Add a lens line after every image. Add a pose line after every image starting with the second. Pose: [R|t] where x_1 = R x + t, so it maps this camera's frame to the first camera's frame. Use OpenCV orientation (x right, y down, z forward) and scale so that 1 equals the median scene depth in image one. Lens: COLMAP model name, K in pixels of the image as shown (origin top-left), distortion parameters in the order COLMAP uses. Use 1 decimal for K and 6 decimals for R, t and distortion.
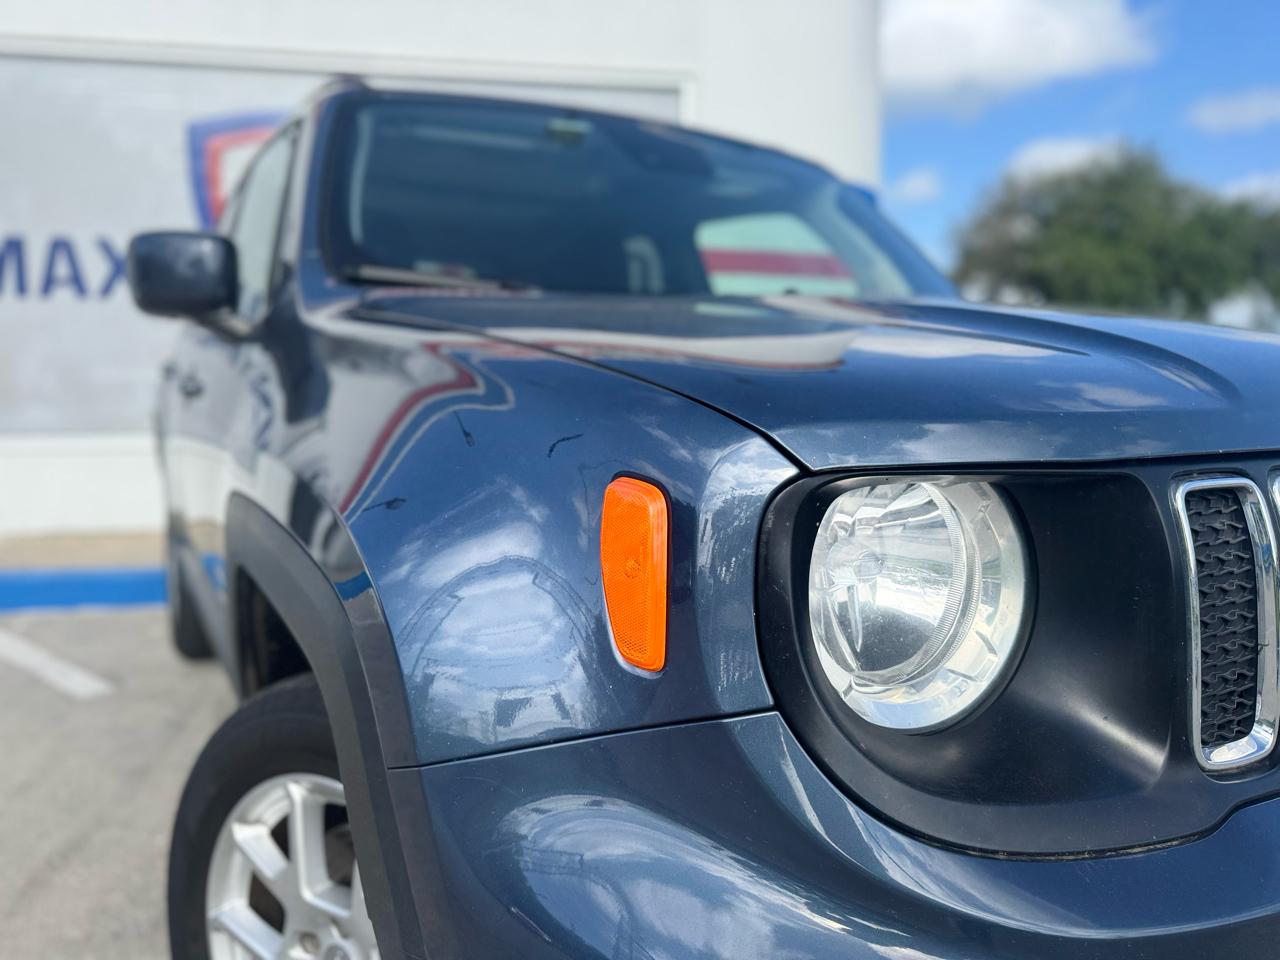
lens RADIAL K [[906.5, 0, 639.9], [0, 906.5, 492.5], [0, 0, 1]] dist [0.036230, -0.042696]
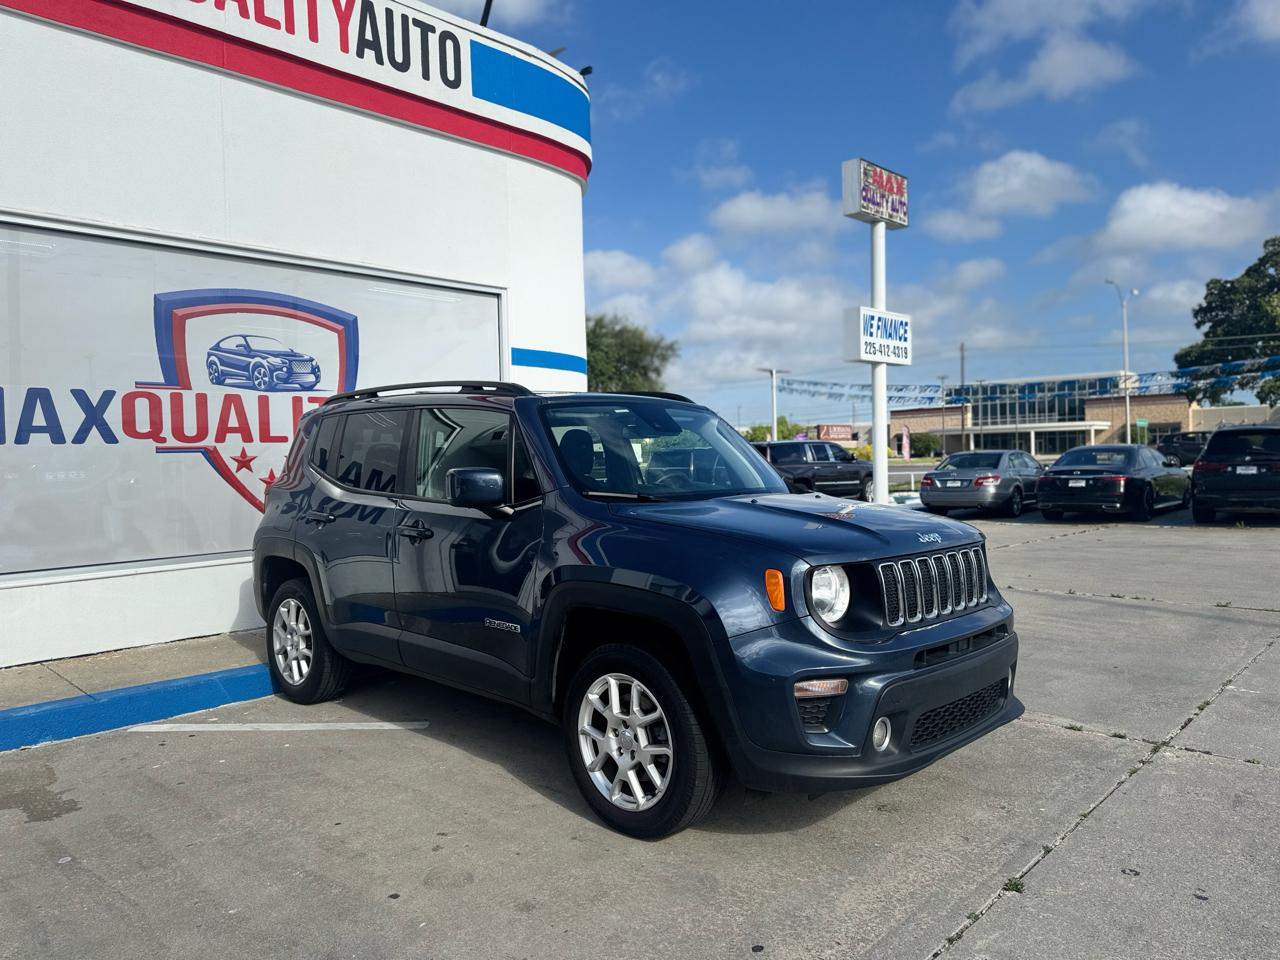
lens RADIAL K [[906.5, 0, 639.6], [0, 906.5, 474.8], [0, 0, 1]] dist [0.036230, -0.042696]
pose [[0.794783, -0.029950, 0.606154, -3.176375], [0.090642, 0.993437, -0.069762, -0.156227], [-0.600087, 0.110389, 0.792282, -1.245189]]
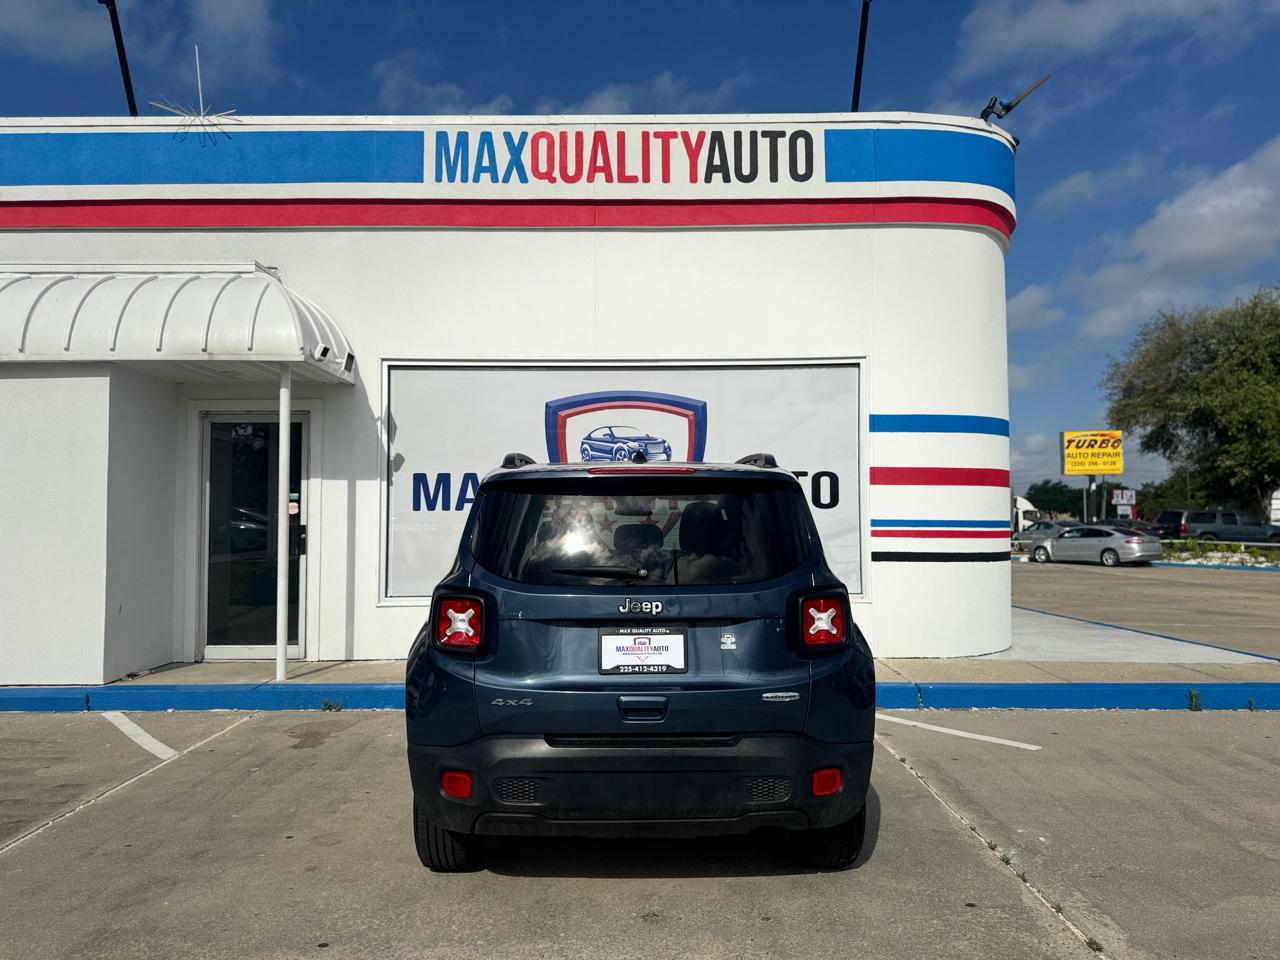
lens RADIAL K [[906.5, 0, 638.7], [0, 906.5, 478.0], [0, 0, 1]] dist [0.036230, -0.042696]
pose [[0.985250, -0.009168, -0.170878, -0.268917], [-0.017417, 0.988005, -0.153435, -0.129754], [0.170235, 0.154148, 0.973272, -2.257246]]
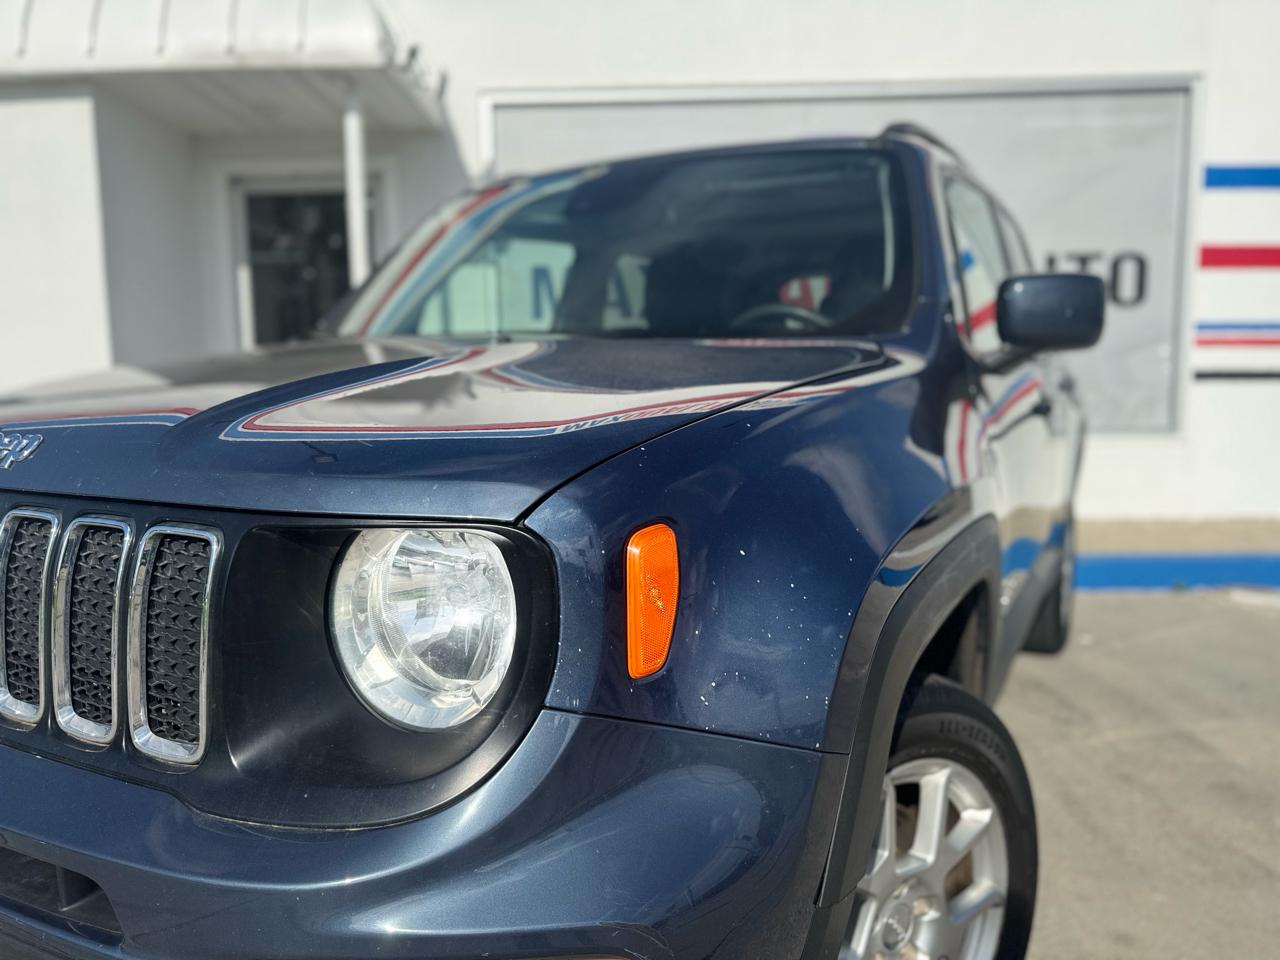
lens RADIAL K [[906.5, 0, 633.7], [0, 906.5, 489.3], [0, 0, 1]] dist [0.036230, -0.042696]
pose [[0.979695, 0.010854, -0.200200, -1.638601], [-0.010492, 0.999941, 0.002868, -0.009158], [0.200219, -0.000710, 0.979751, -0.464585]]
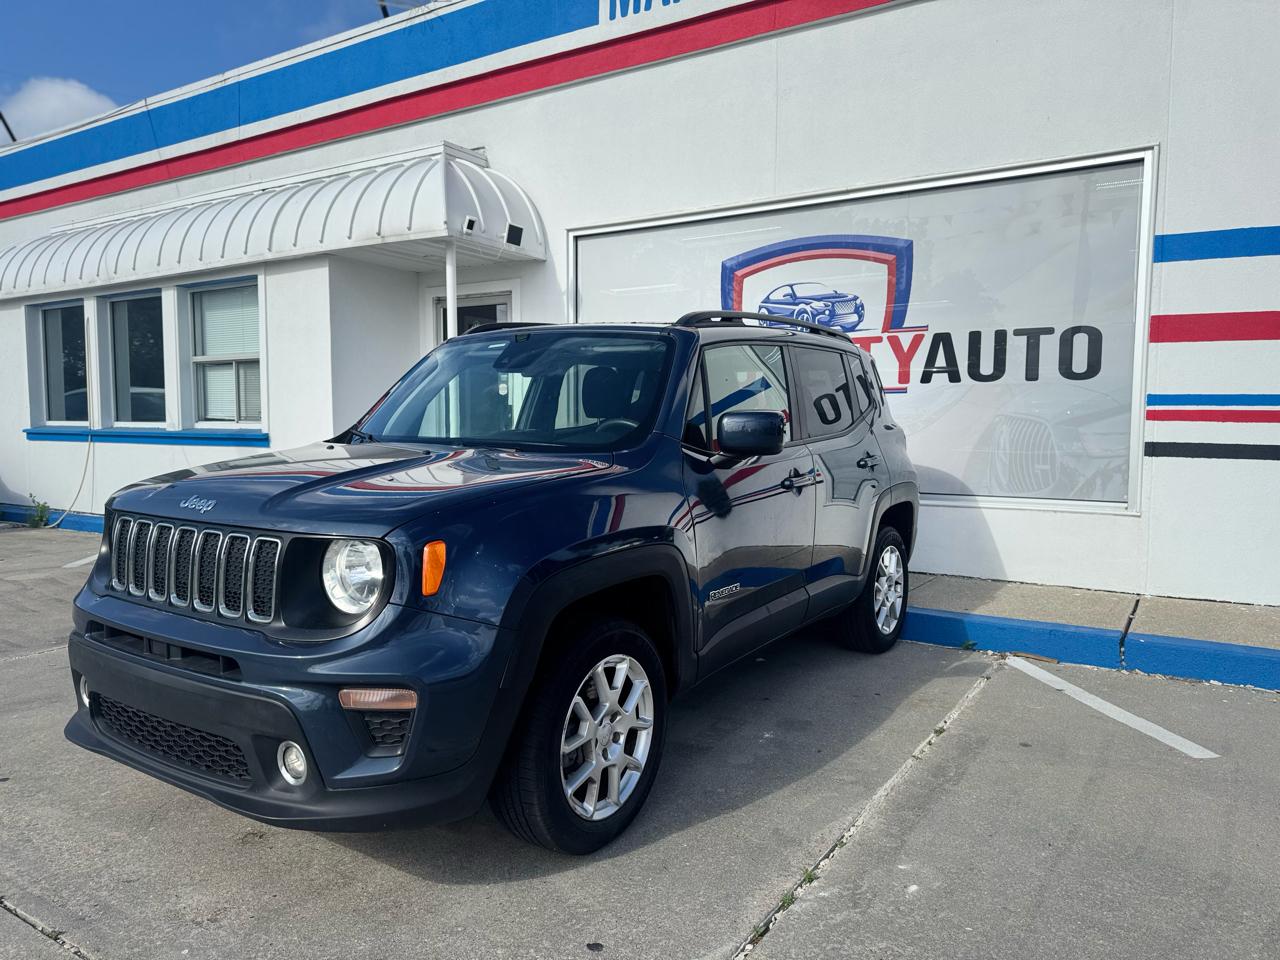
lens RADIAL K [[906.5, 0, 639.9], [0, 906.5, 486.0], [0, 0, 1]] dist [0.036230, -0.042696]
pose [[0.735960, 0.054934, -0.674793, 1.599962], [-0.080755, 0.996710, -0.006933, -0.193509], [0.672192, 0.059595, 0.737974, -0.373923]]
